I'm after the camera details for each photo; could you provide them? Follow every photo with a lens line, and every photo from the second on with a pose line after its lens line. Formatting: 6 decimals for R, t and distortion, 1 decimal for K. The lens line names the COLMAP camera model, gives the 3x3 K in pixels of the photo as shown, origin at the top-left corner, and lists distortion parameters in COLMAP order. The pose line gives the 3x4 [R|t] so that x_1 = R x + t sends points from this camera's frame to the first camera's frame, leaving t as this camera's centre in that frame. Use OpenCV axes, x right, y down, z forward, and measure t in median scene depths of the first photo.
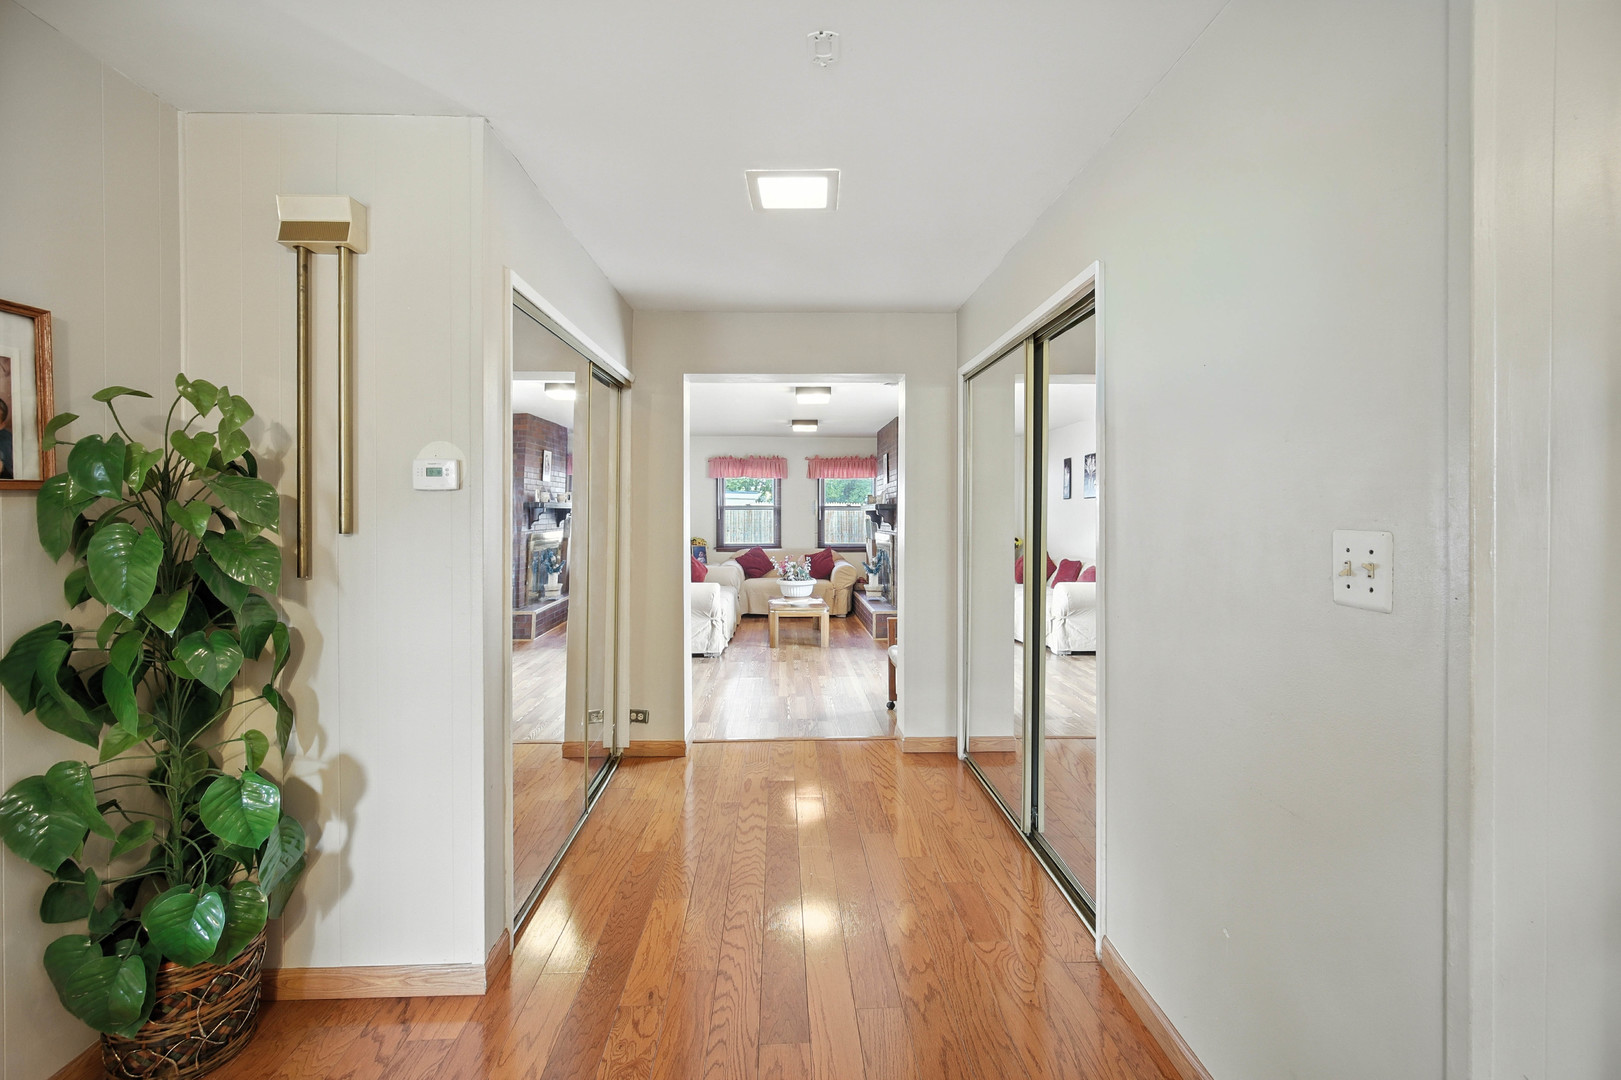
lens RADIAL K [[697.9, 0, 811.2], [0, 697.9, 523.7], [0, 0, 1]] dist [-0.000213, -0.000391]
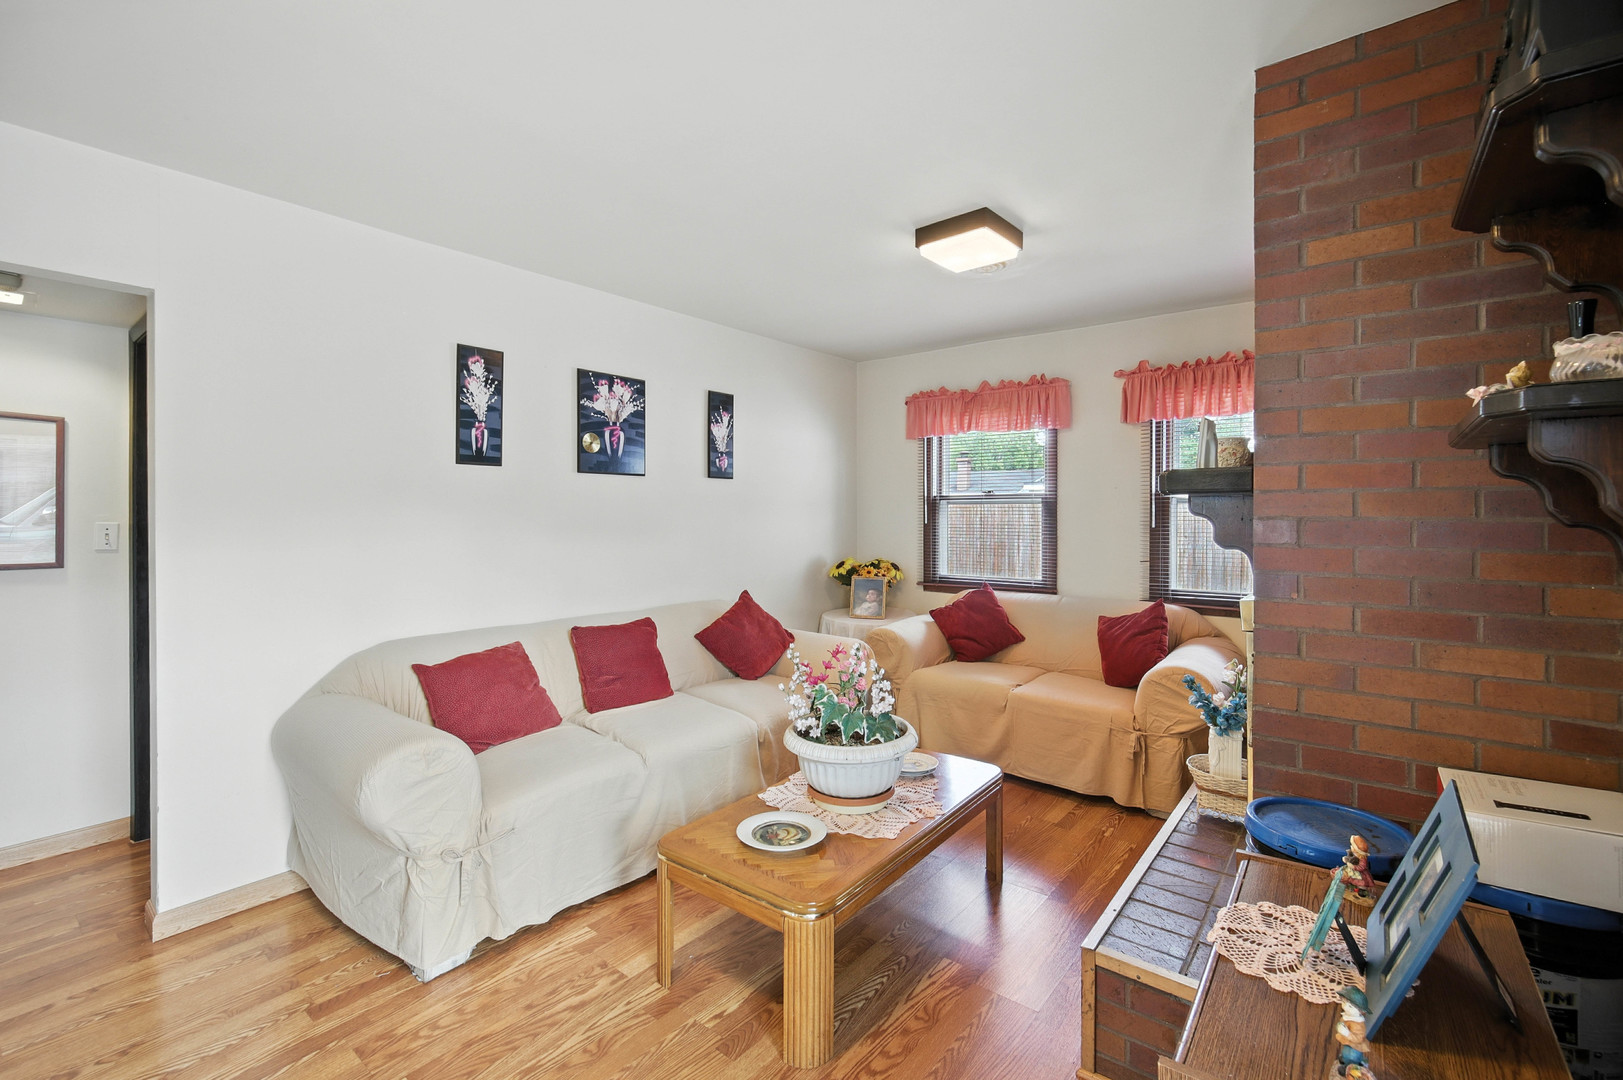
lens RADIAL K [[698.8, 0, 812.2], [0, 698.8, 523.7], [0, 0, 1]] dist [-0.000213, -0.000391]
pose [[0.753764, 0.009190, -0.657081, 0.125285], [-0.010208, 0.999945, 0.002275, -0.006645], [0.657066, 0.004992, 0.753817, 0.584597]]
